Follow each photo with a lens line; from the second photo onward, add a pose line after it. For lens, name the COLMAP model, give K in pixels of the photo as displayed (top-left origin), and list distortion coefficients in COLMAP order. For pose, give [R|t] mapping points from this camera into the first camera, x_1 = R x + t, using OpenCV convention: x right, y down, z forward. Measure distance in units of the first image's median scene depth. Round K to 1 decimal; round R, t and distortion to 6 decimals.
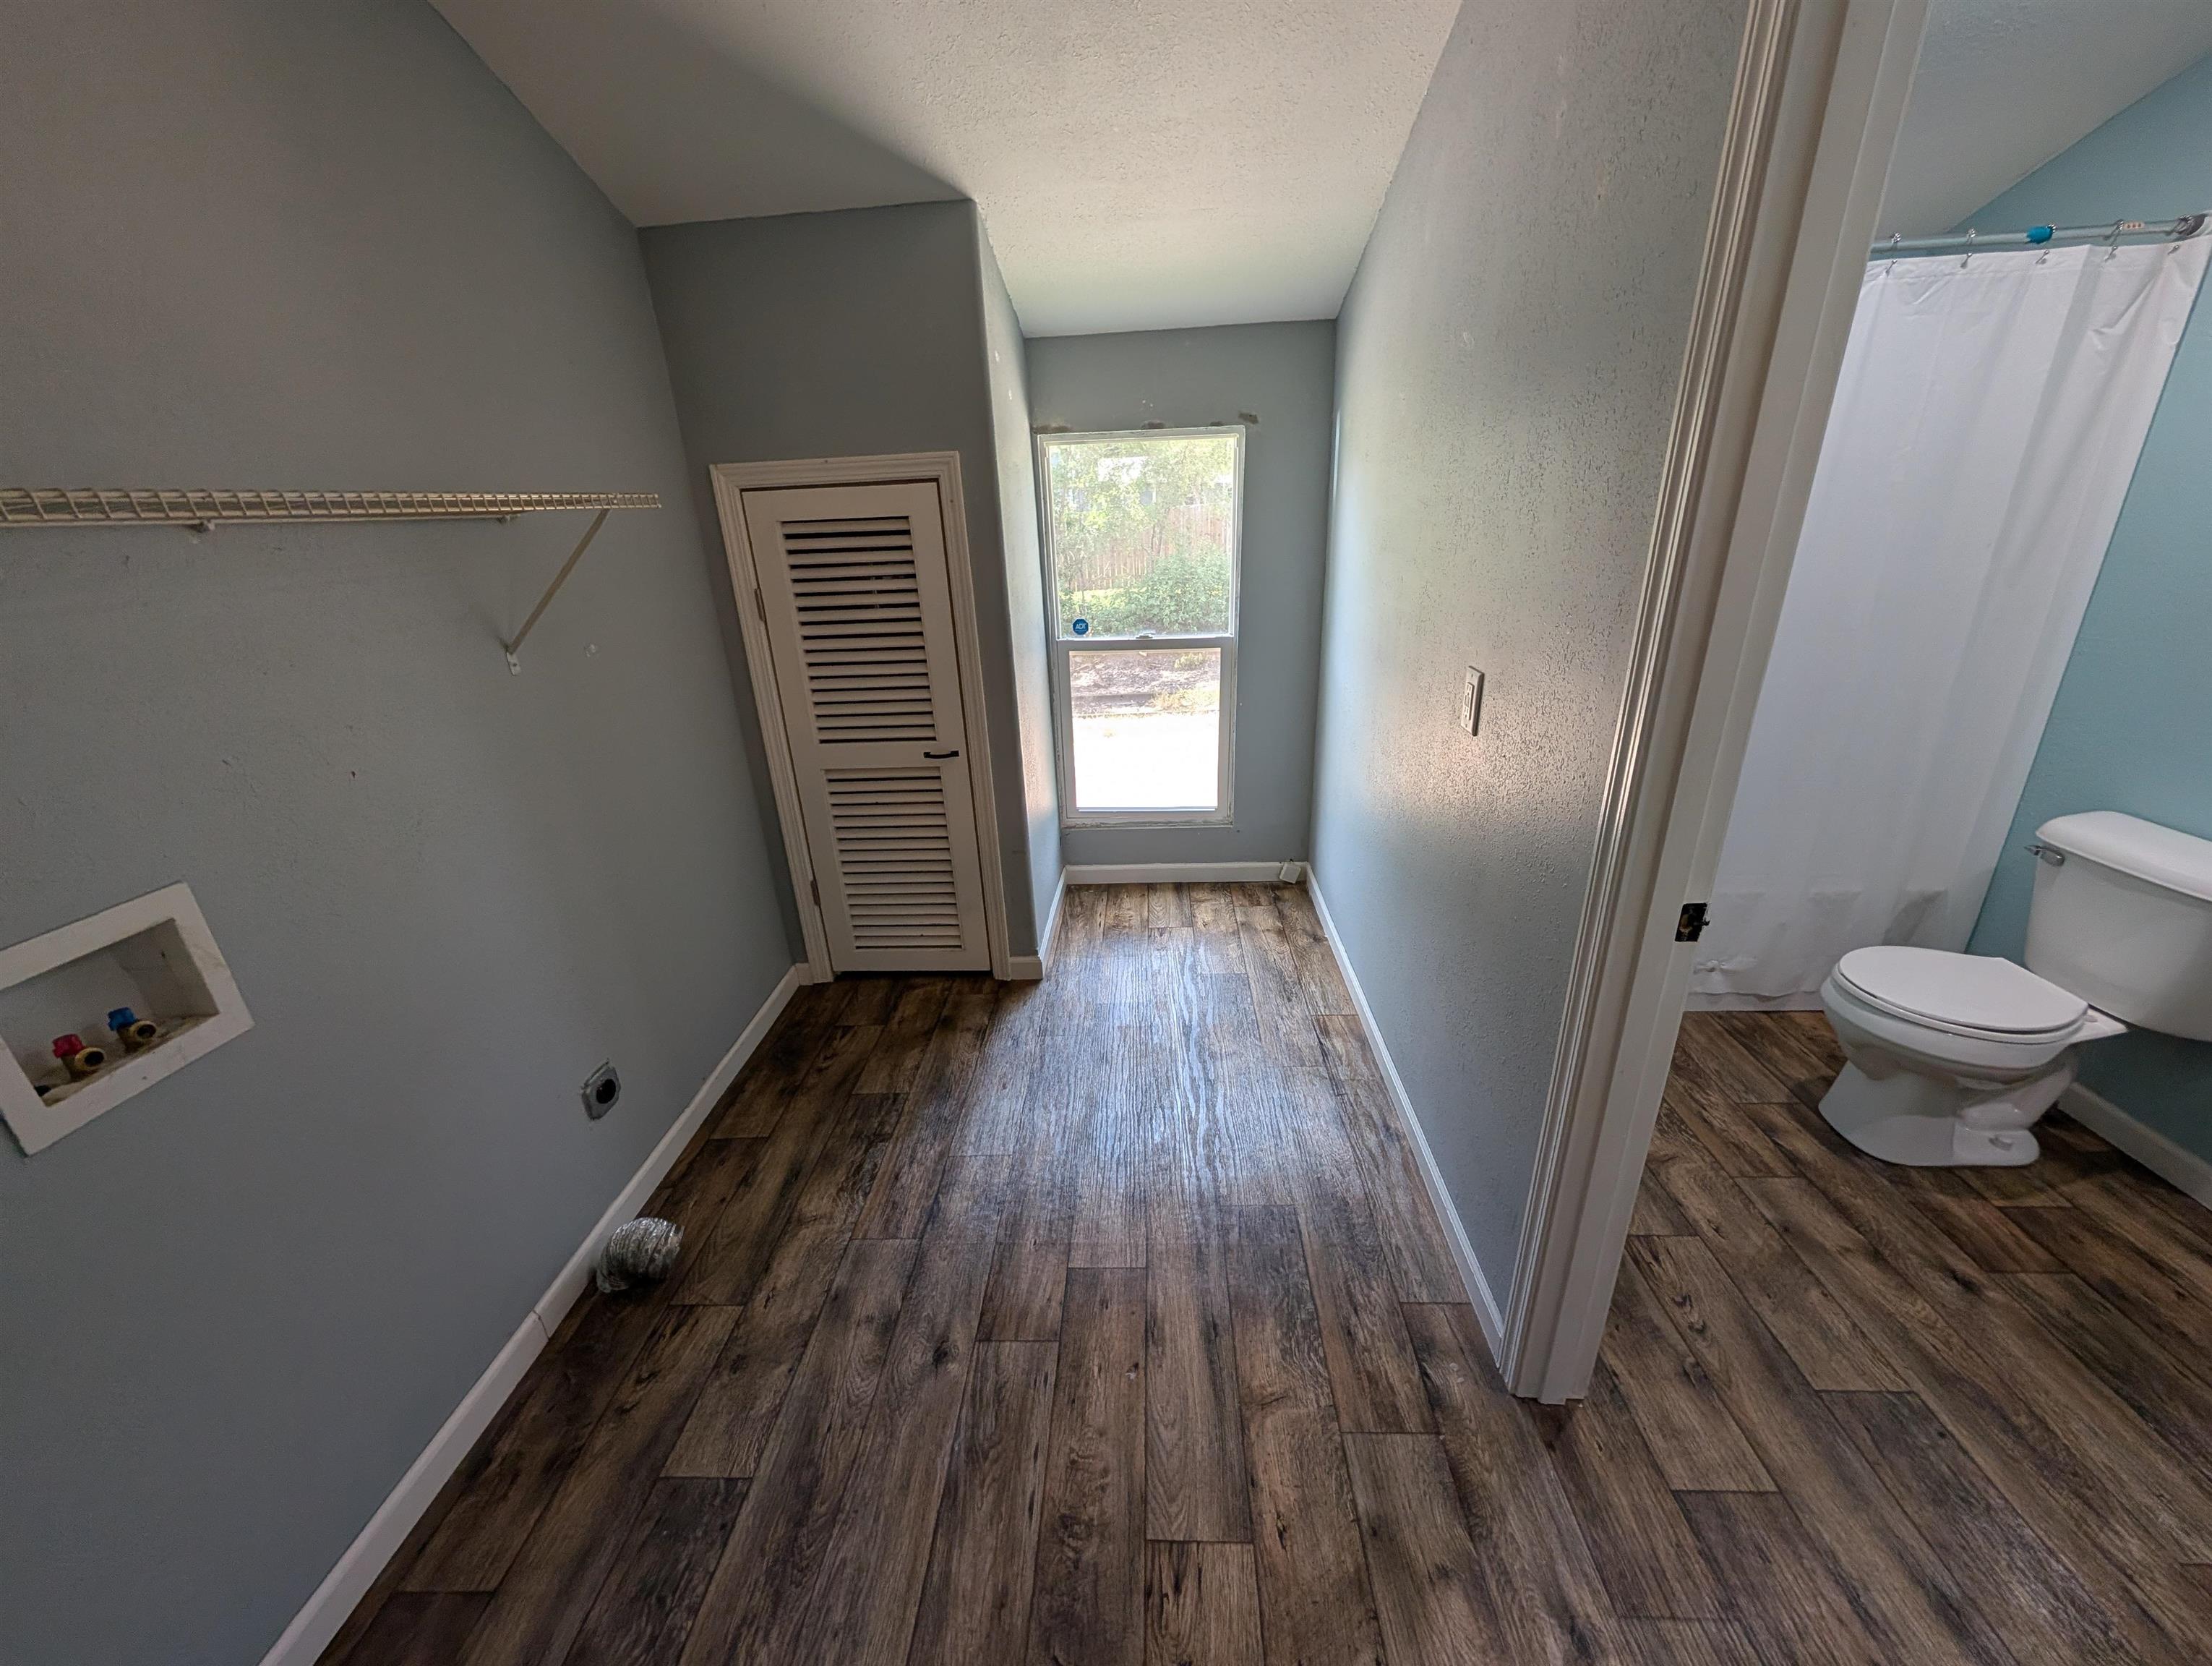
lens RADIAL K [[845.3, 0, 1106.0], [0, 845.3, 833.0], [0, 0, 1]] dist [-0.000187, 0.000075]
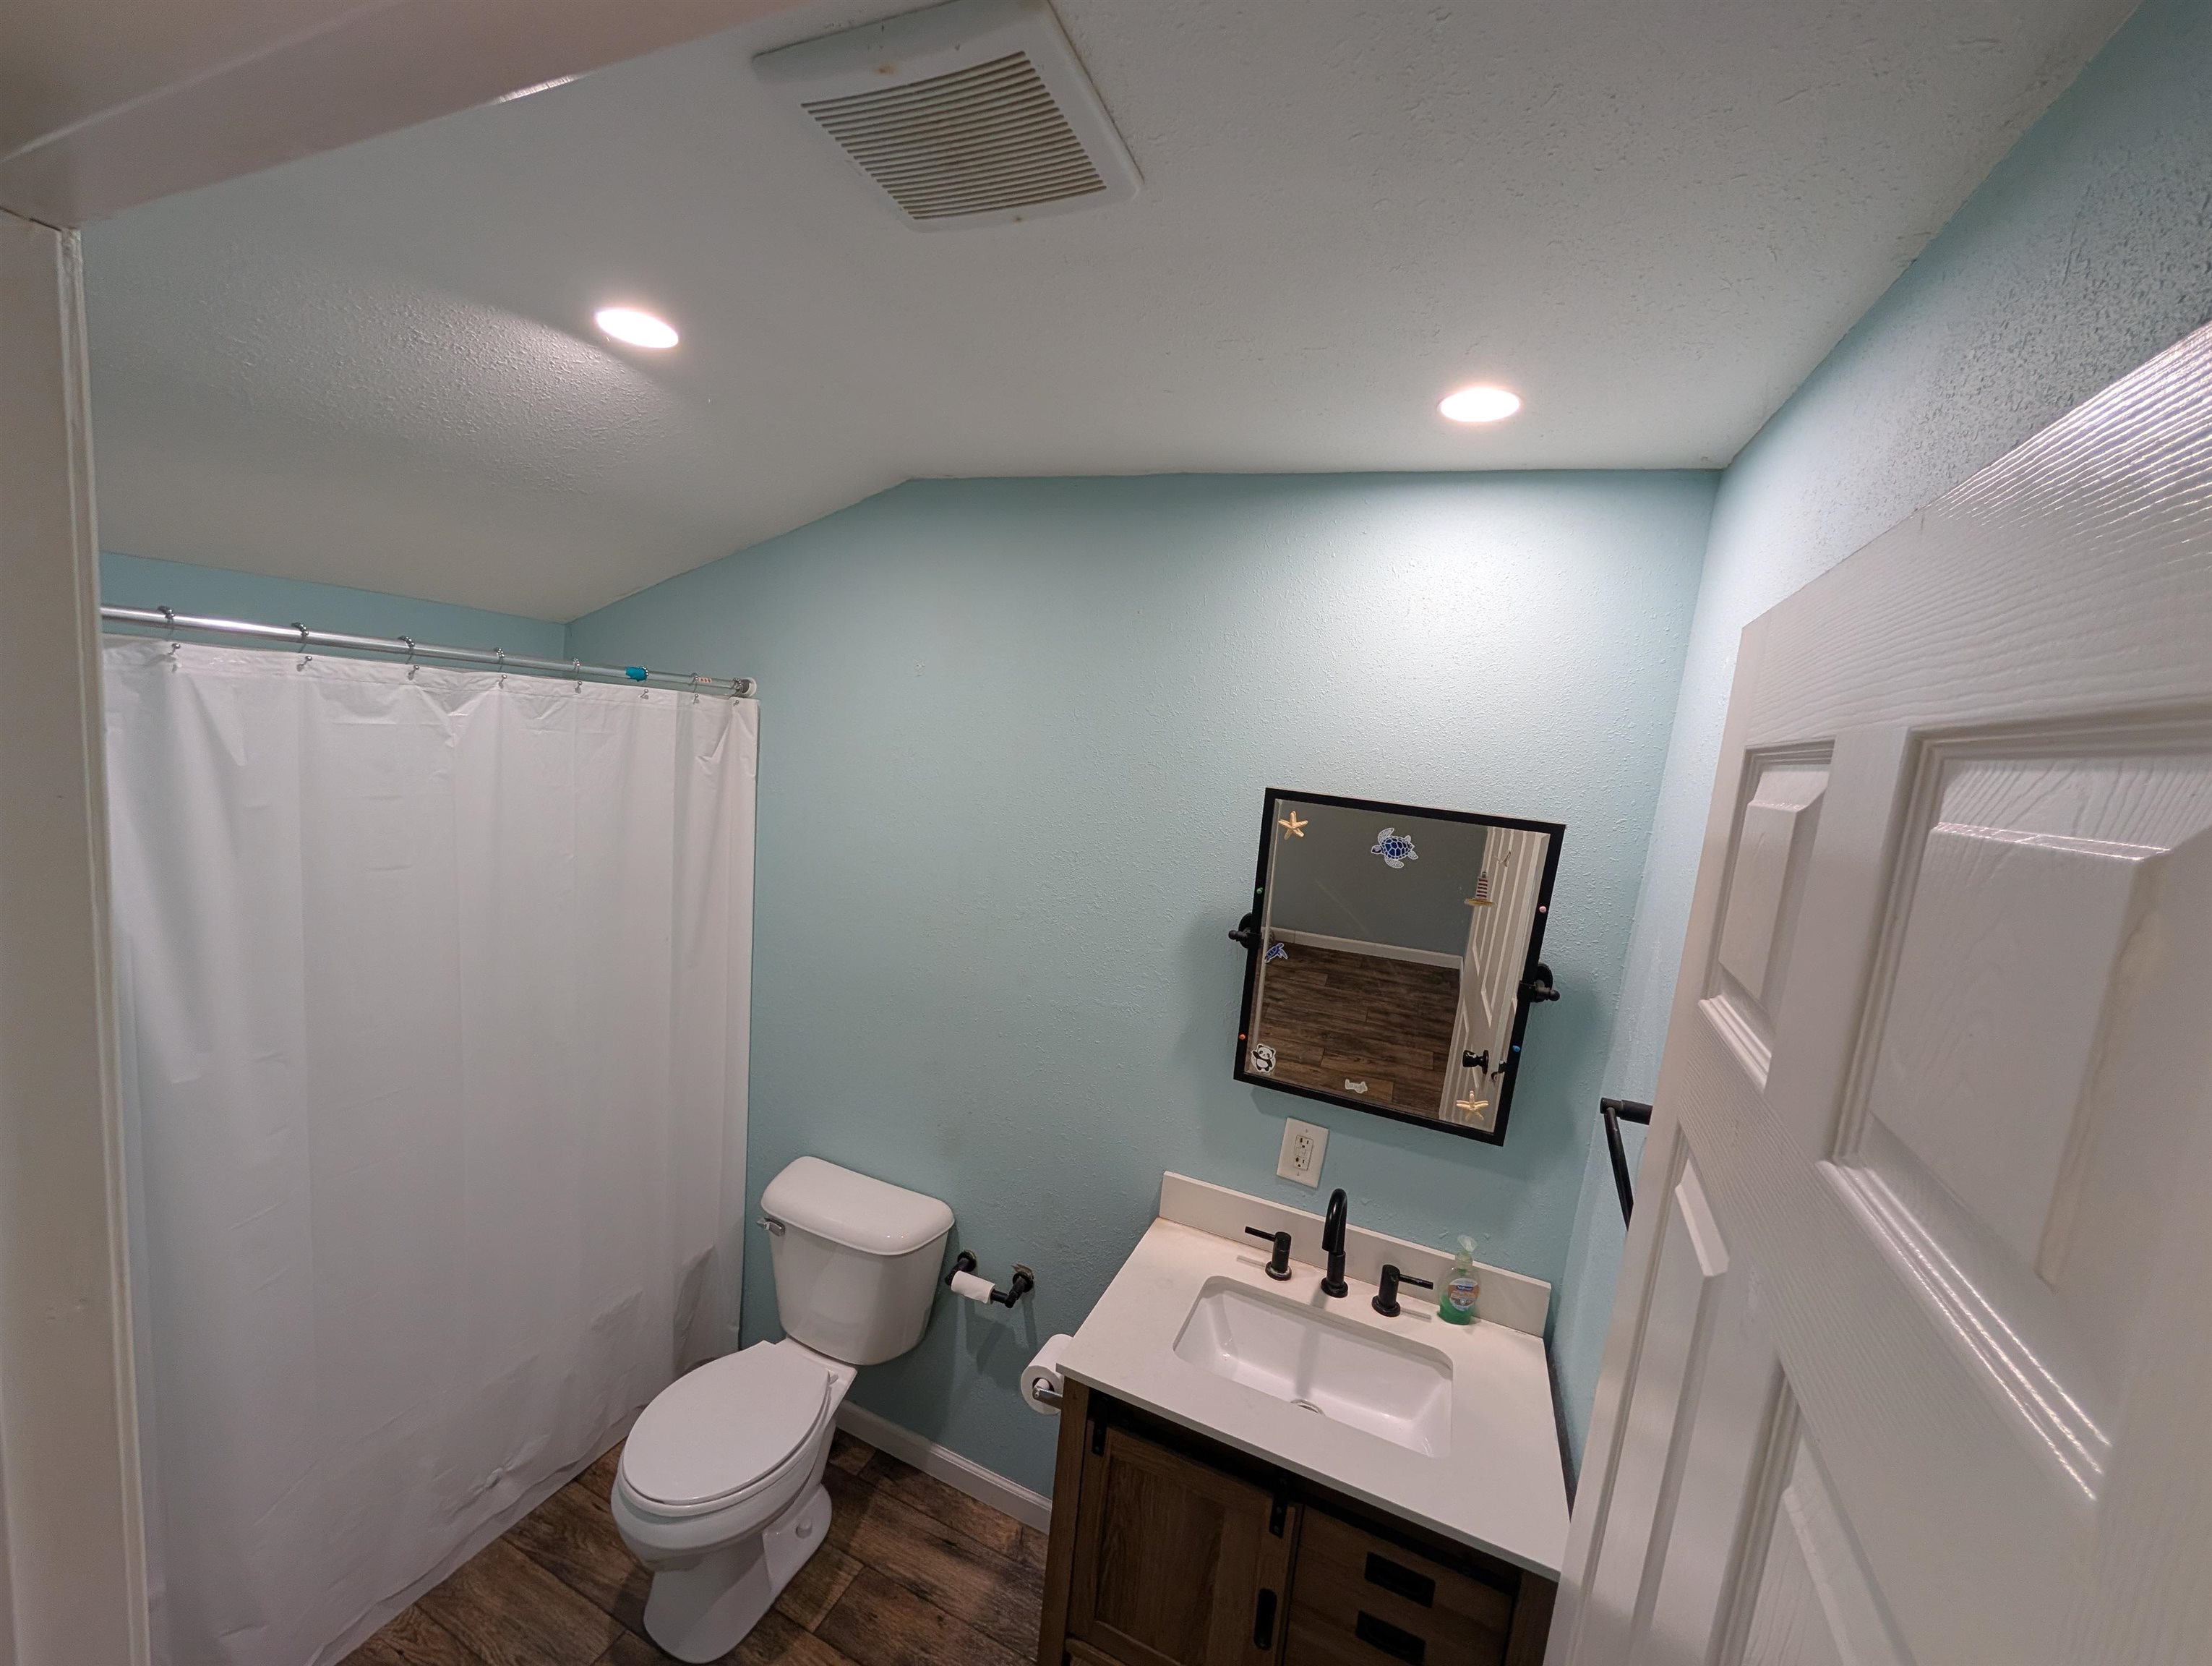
lens RADIAL K [[845.3, 0, 1106.0], [0, 845.3, 833.0], [0, 0, 1]] dist [-0.000187, 0.000075]
pose [[0.355477, -0.034012, 0.934066, 0.308378], [0.241589, 0.968723, -0.056668, -0.304730], [-0.902924, 0.245804, 0.352575, 0.138538]]
